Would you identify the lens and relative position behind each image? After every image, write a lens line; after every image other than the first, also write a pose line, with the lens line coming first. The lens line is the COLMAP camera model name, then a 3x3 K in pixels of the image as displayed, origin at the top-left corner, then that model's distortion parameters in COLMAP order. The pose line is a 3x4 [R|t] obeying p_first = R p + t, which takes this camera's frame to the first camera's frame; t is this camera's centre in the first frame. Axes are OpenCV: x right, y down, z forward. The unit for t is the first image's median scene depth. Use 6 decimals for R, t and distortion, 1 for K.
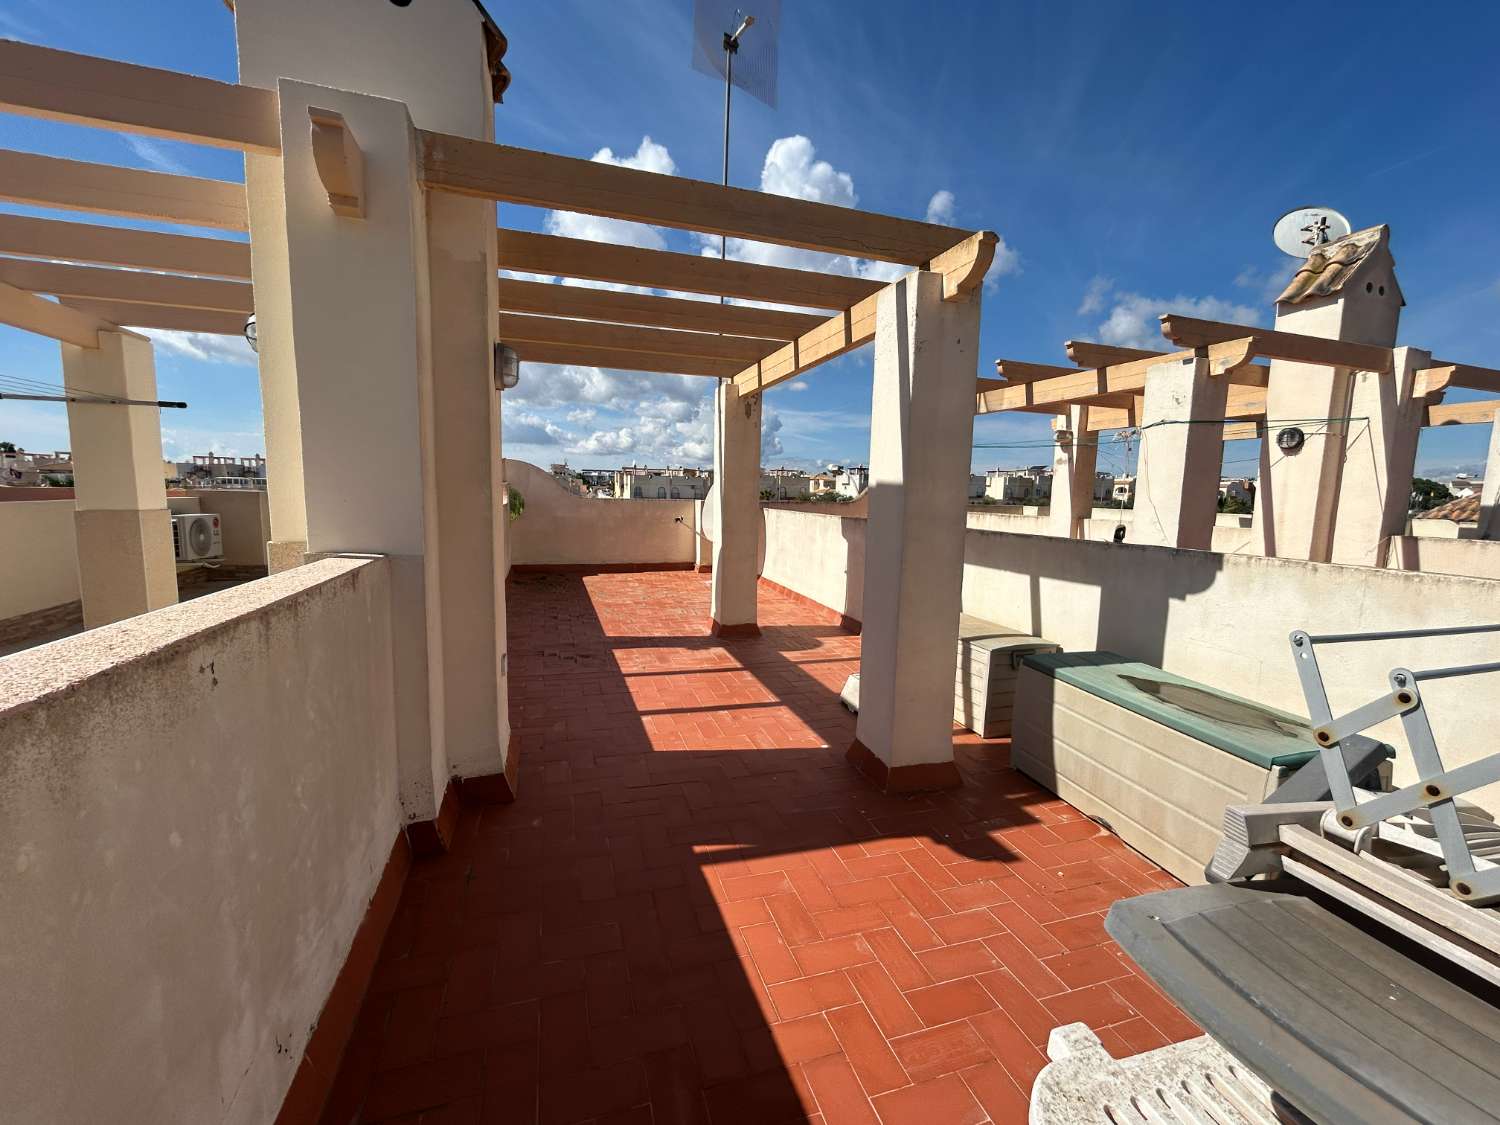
lens RADIAL K [[605.8, 0, 750.5], [0, 605.8, 564.8], [0, 0, 1]] dist [0.000552, -0.000203]
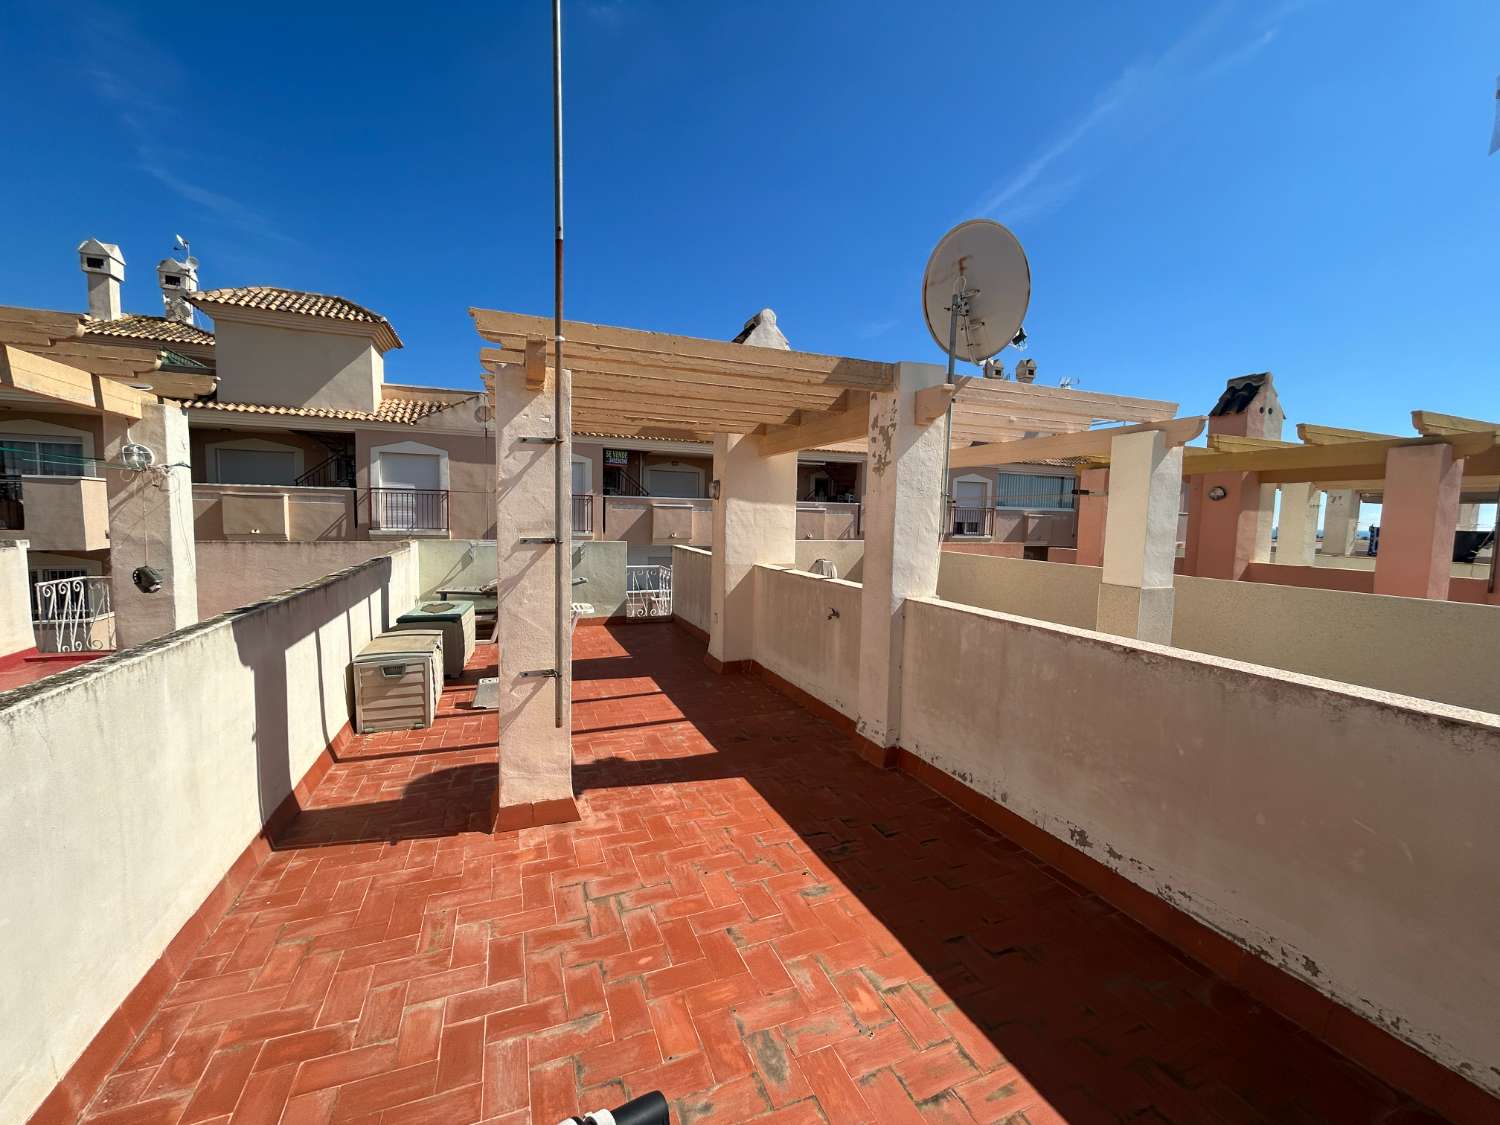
lens RADIAL K [[605.8, 0, 752.8], [0, 605.8, 565.1], [0, 0, 1]] dist [0.000552, -0.000203]
pose [[-0.997381, -0.035544, -0.062986, -0.233904], [-0.047752, 0.977723, 0.204397, -0.293579], [0.054318, 0.206870, -0.976859, 1.891737]]
